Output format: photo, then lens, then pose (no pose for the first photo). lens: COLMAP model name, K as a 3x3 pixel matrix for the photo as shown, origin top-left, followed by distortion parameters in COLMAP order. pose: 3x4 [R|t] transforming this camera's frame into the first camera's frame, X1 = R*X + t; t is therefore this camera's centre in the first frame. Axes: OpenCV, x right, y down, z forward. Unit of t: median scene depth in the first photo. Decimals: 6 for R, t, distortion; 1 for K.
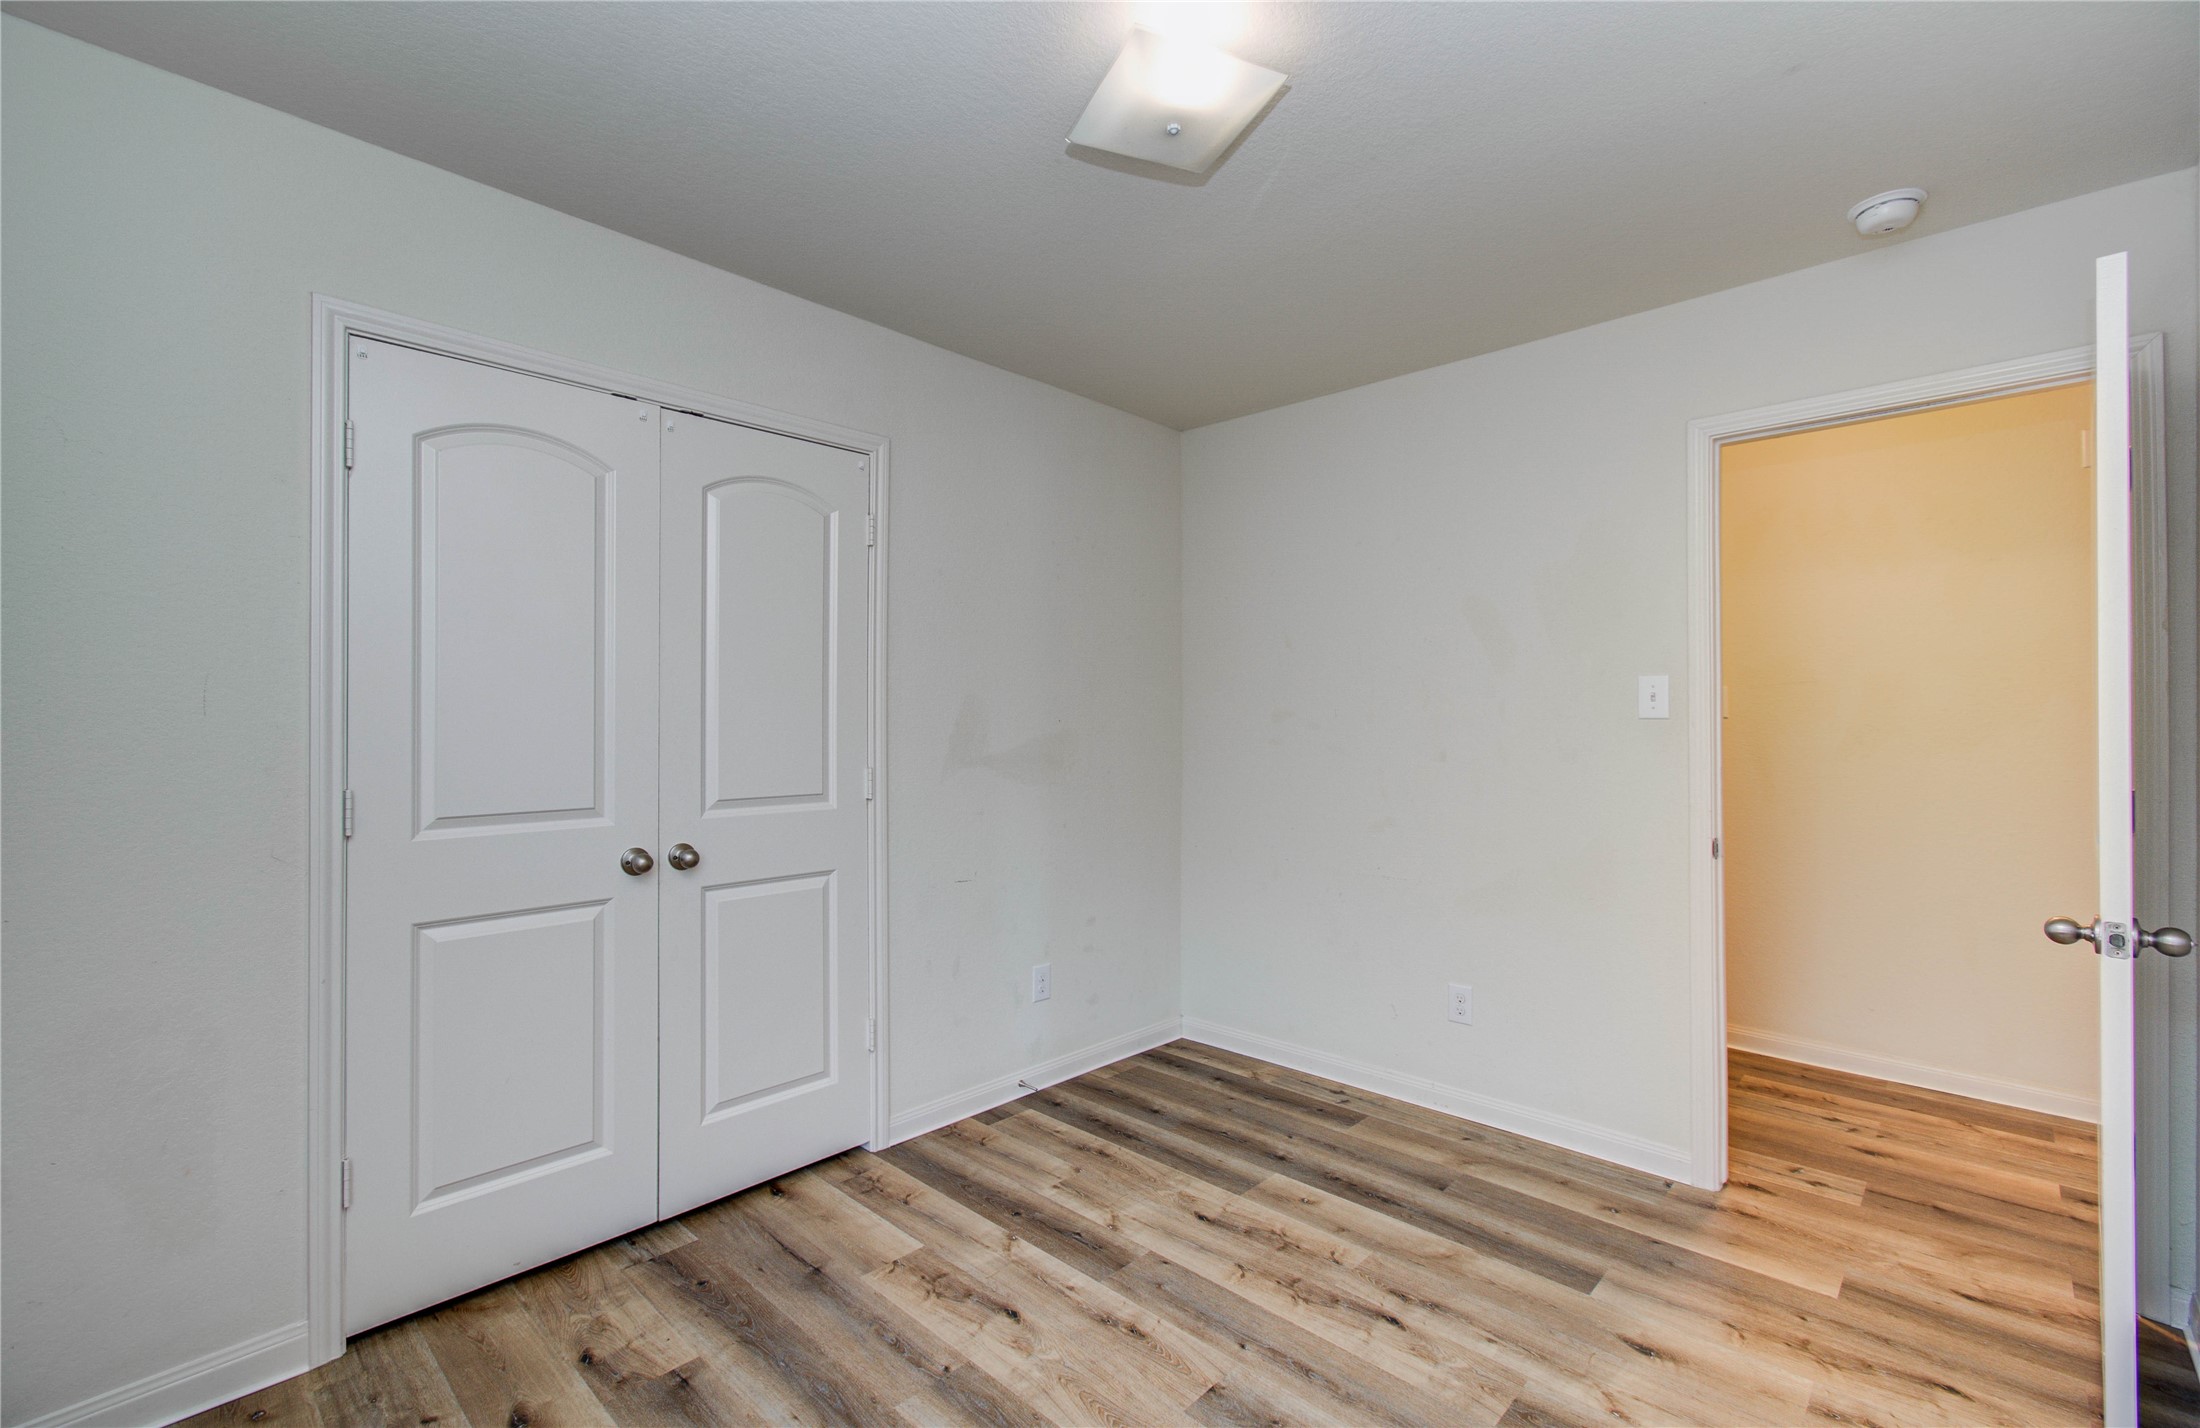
lens RADIAL K [[965.5, 0, 1108.2], [0, 965.5, 713.8], [0, 0, 1]] dist [-0.004898, 0.000116]
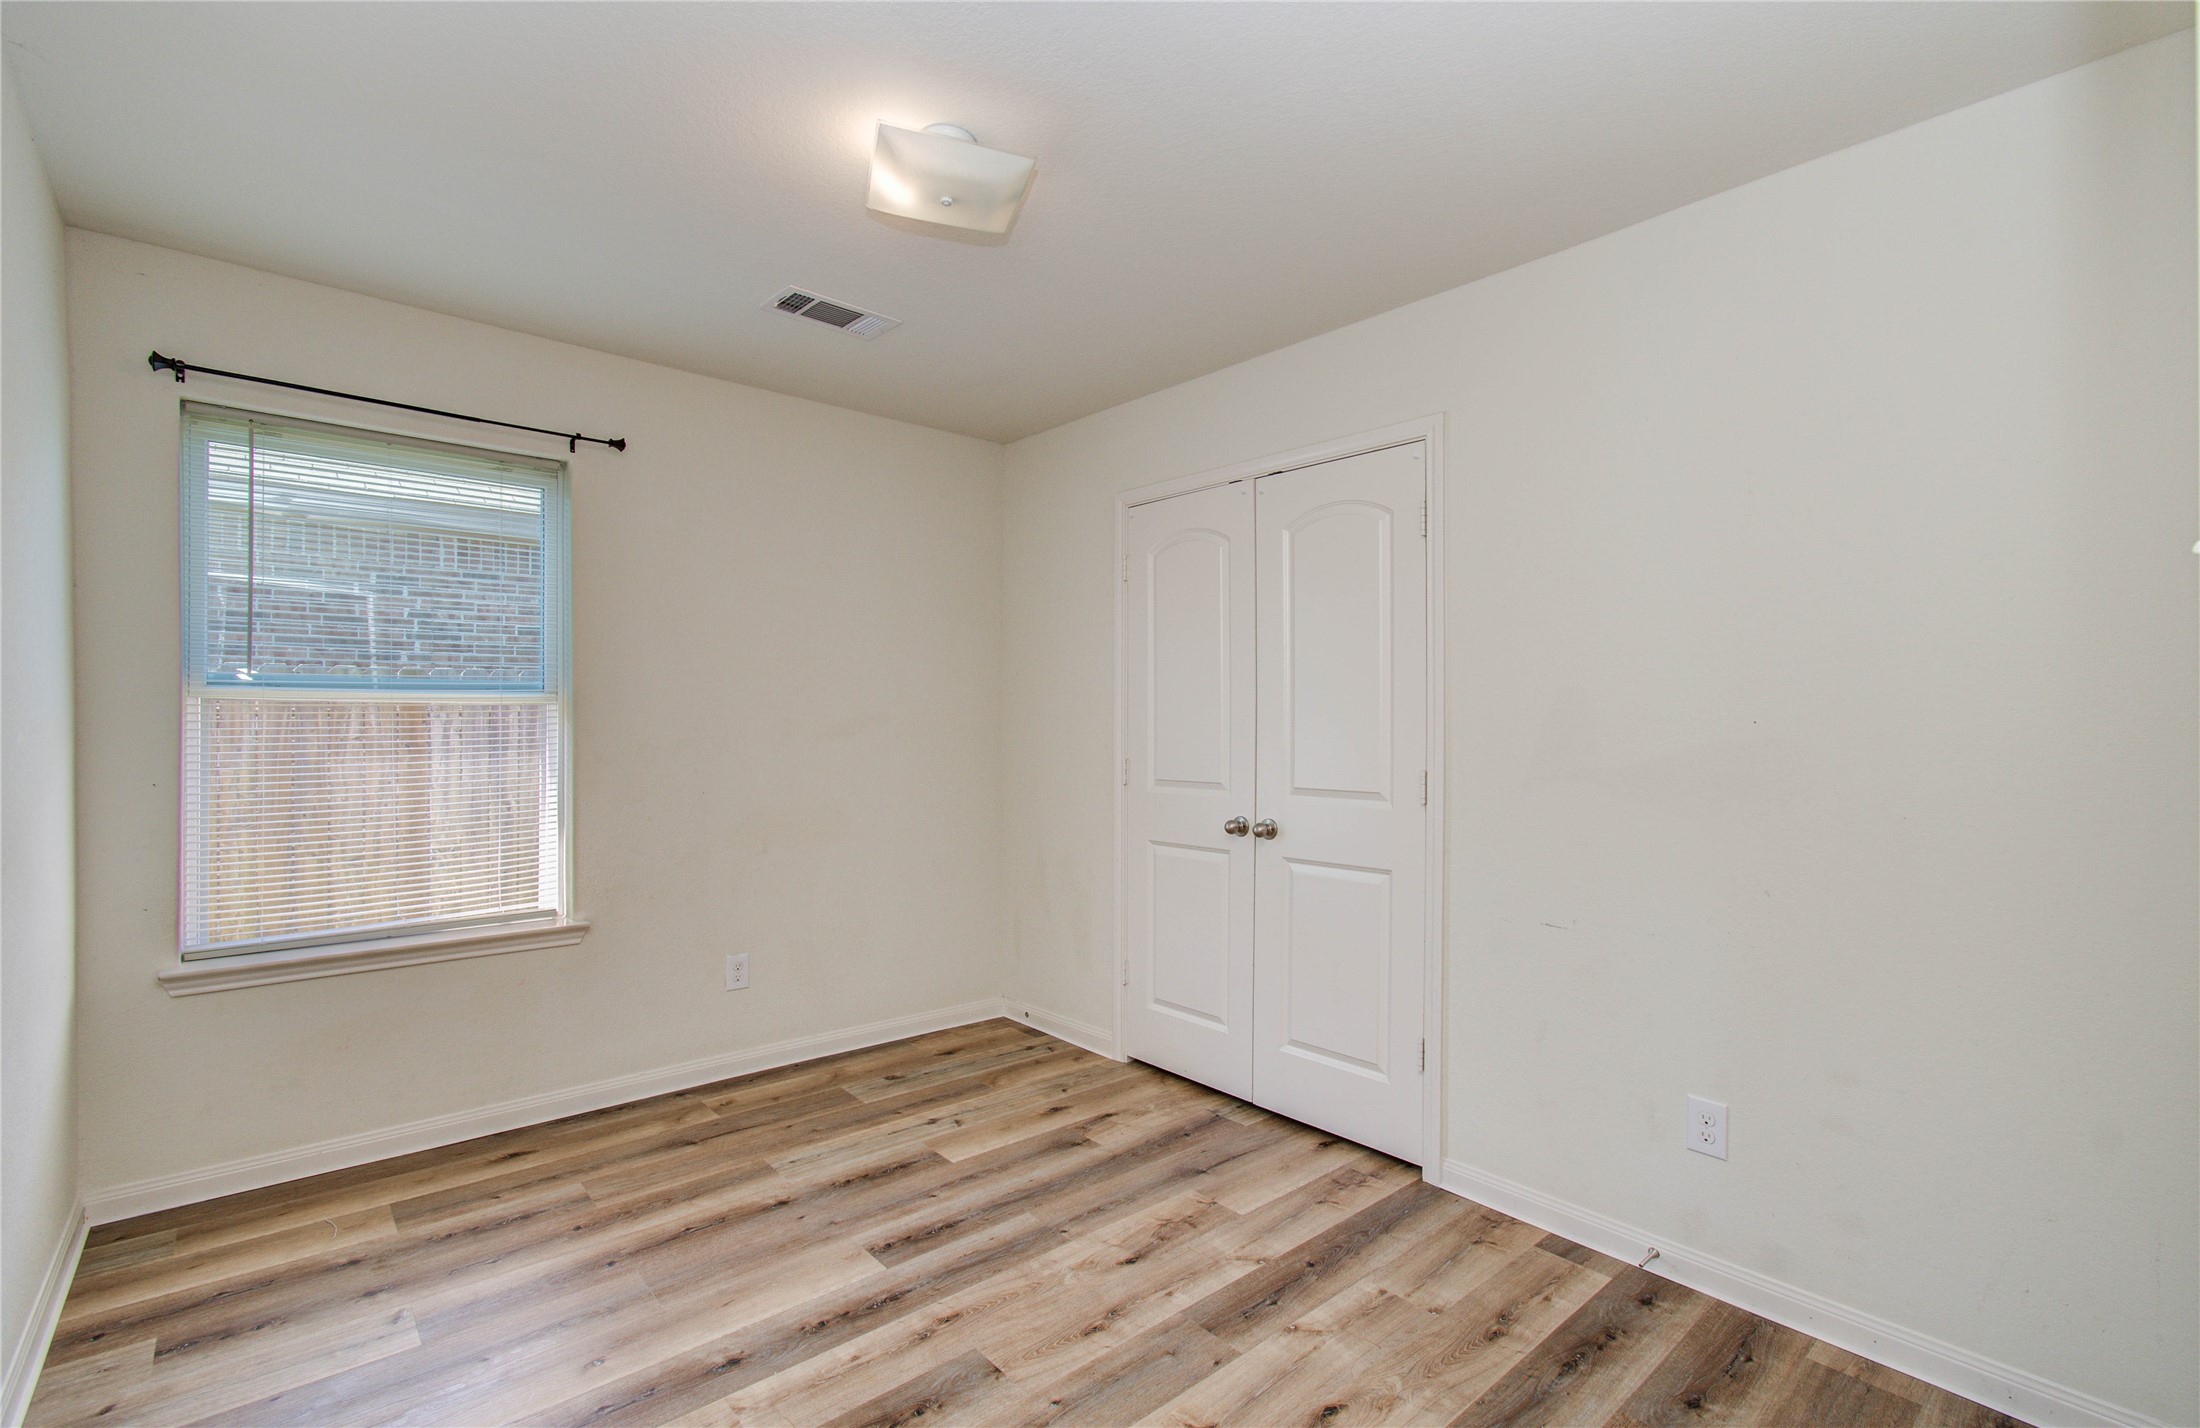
lens RADIAL K [[965.5, 0, 1108.2], [0, 965.5, 713.8], [0, 0, 1]] dist [-0.004898, 0.000116]
pose [[-0.108233, -0.013960, -0.994028, 0.869502], [0.000541, 0.999900, -0.014101, 0.018361], [0.994125, -0.002064, -0.108215, 0.957219]]
